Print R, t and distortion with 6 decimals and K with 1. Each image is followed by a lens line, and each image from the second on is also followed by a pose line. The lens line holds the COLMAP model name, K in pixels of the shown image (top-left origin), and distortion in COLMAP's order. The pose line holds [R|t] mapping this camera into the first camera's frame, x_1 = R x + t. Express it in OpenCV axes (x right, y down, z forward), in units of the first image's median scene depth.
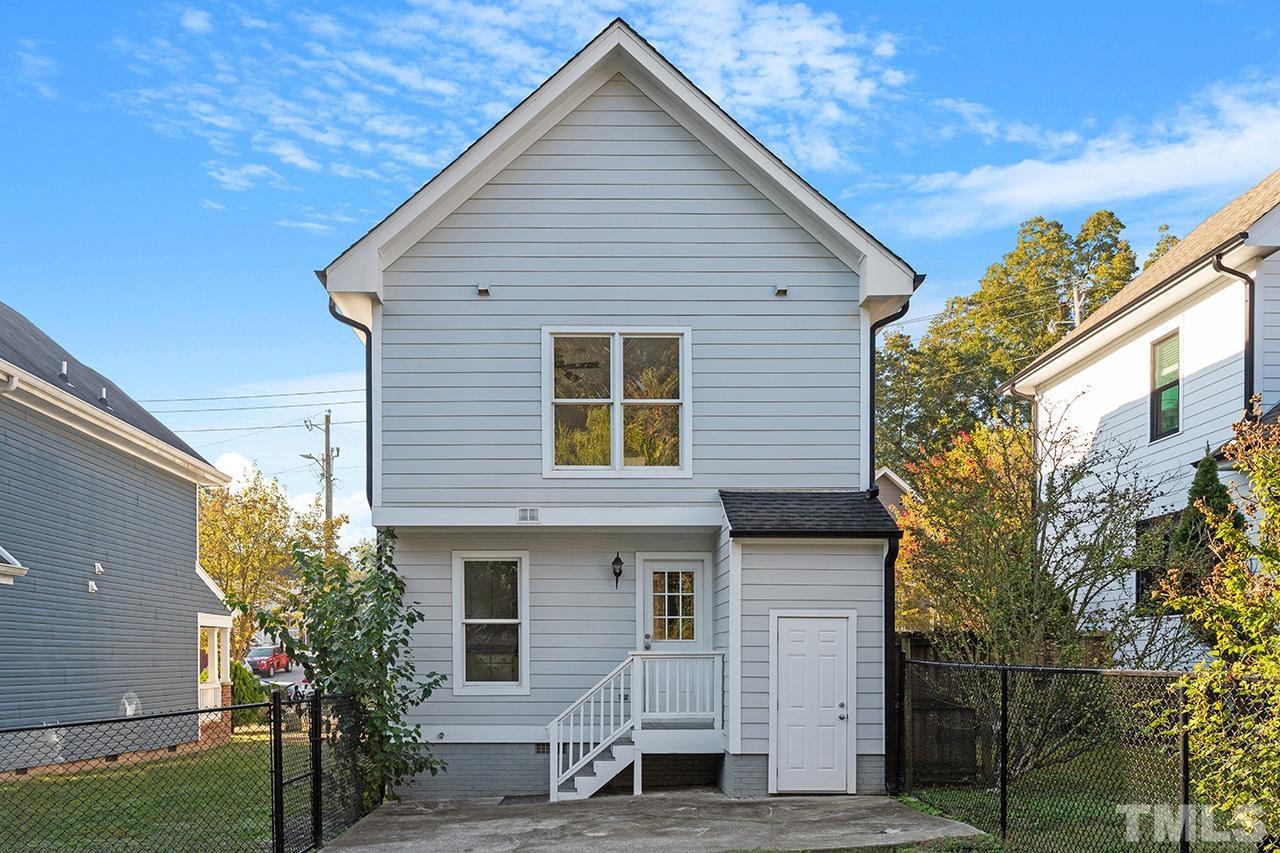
lens RADIAL K [[1040.9, 0, 640.5], [0, 1040.9, 551.5], [0, 0, 1]] dist [-0.003966, -0.001817]
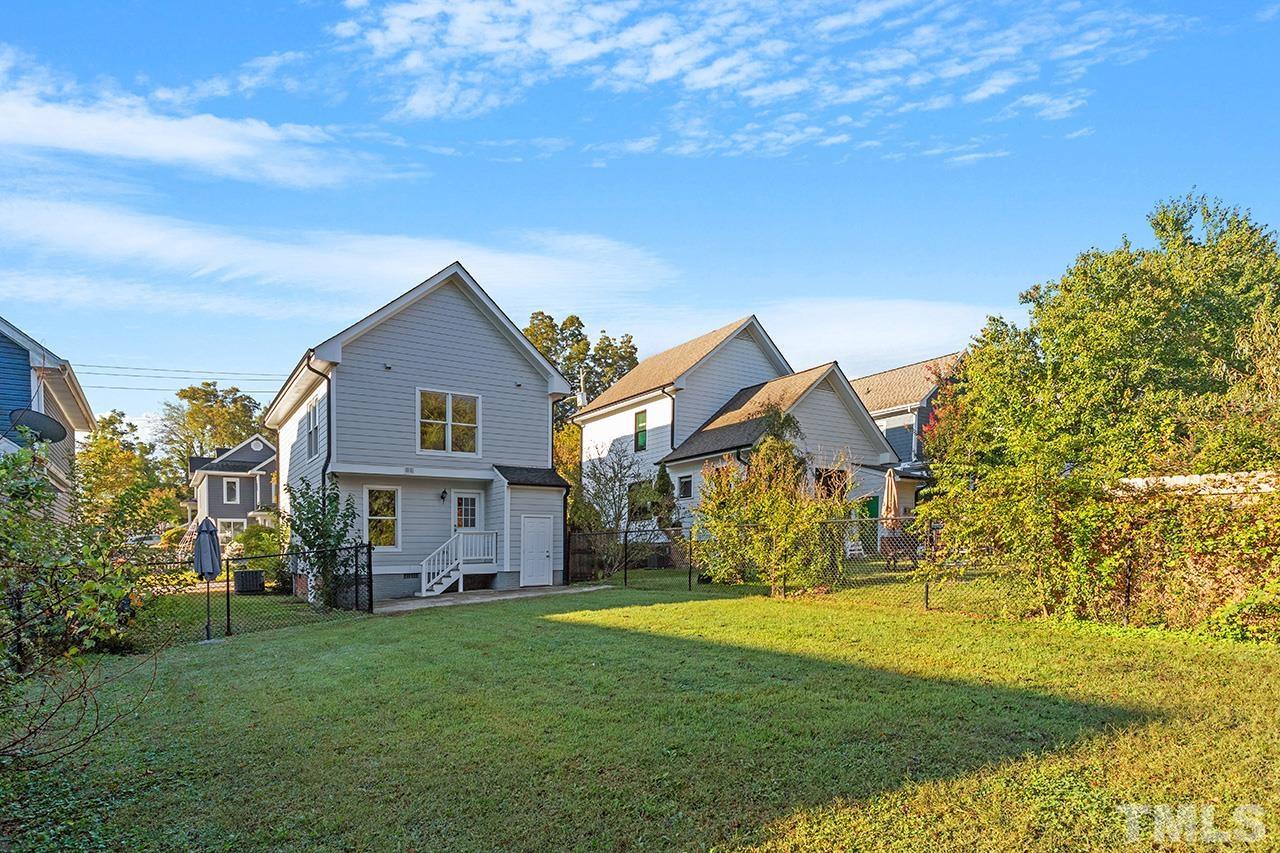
lens RADIAL K [[608.2, 0, 640.0], [0, 608.2, 426.5], [0, 0, 1]] dist [0.000562, 0.000392]
pose [[0.857020, 0.091365, 0.507118, -0.348633], [-0.036781, 0.992491, -0.116653, 0.005520], [-0.513969, 0.081322, 0.853946, -0.378511]]
